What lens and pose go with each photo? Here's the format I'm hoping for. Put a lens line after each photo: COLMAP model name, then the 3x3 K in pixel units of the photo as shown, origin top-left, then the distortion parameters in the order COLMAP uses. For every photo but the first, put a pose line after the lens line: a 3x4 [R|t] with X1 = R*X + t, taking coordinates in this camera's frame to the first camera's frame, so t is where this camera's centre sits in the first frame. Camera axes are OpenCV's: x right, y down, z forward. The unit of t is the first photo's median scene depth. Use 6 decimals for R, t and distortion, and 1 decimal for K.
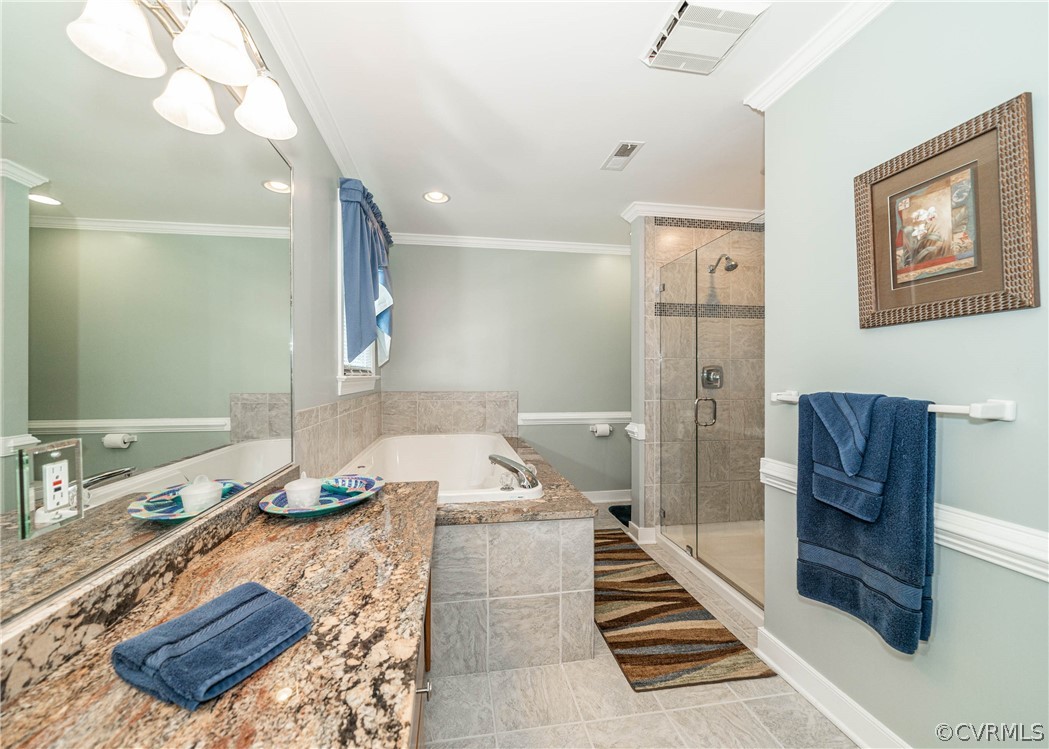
lens RADIAL K [[387.9, 0, 499.8], [0, 387.9, 372.5], [0, 0, 1]] dist [-0.006420, 0.000485]
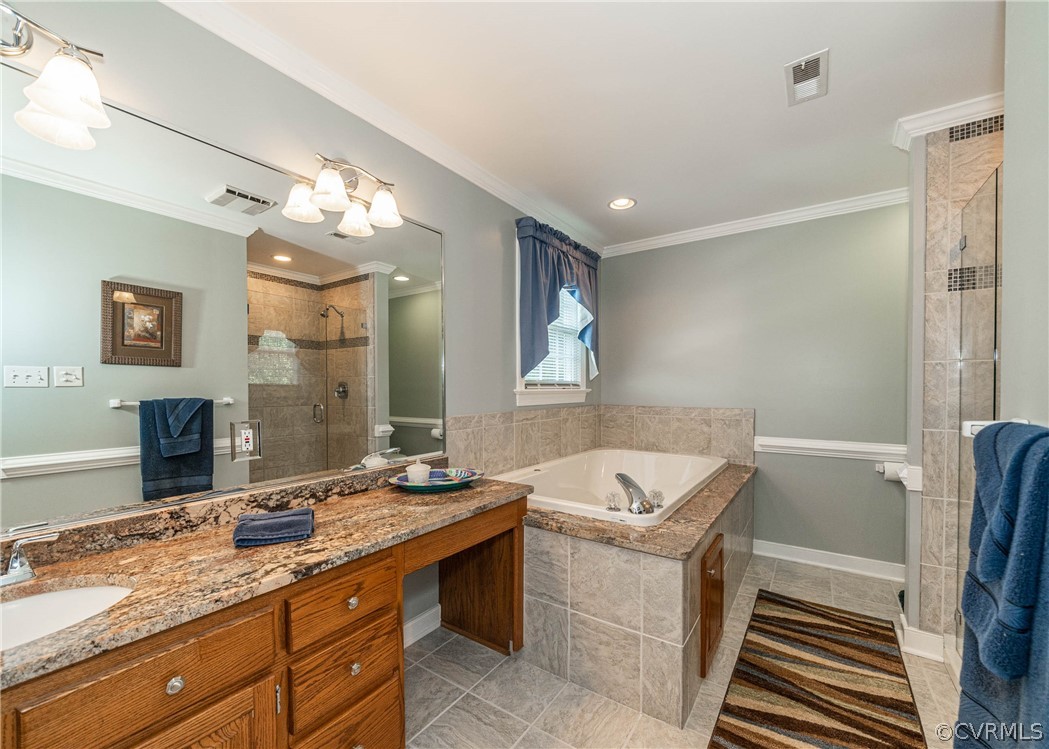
lens RADIAL K [[411.4, 0, 520.9], [0, 411.4, 389.8], [0, 0, 1]] dist [-0.002819, -0.000798]
pose [[0.739934, 0.002023, -0.672676, 0.589454], [0.005510, 0.999944, 0.009068, -0.002268], [0.672657, -0.010417, 0.739881, 0.120824]]
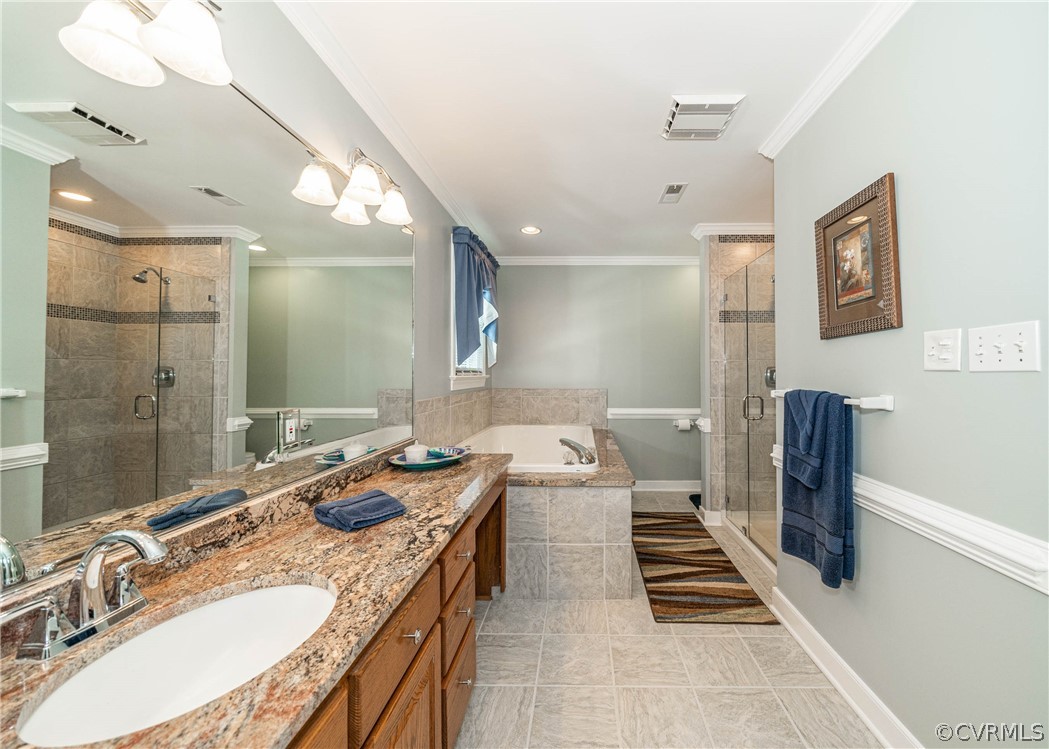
lens RADIAL K [[381.3, 0, 562.6], [0, 381.3, 362.9], [0, 0, 1]] dist [-0.003680, -0.000926]
pose [[0.986202, -0.004644, -0.165481, 0.233581], [0.000978, 0.999752, -0.022228, -0.007715], [0.165543, 0.021759, 0.985962, -0.290569]]
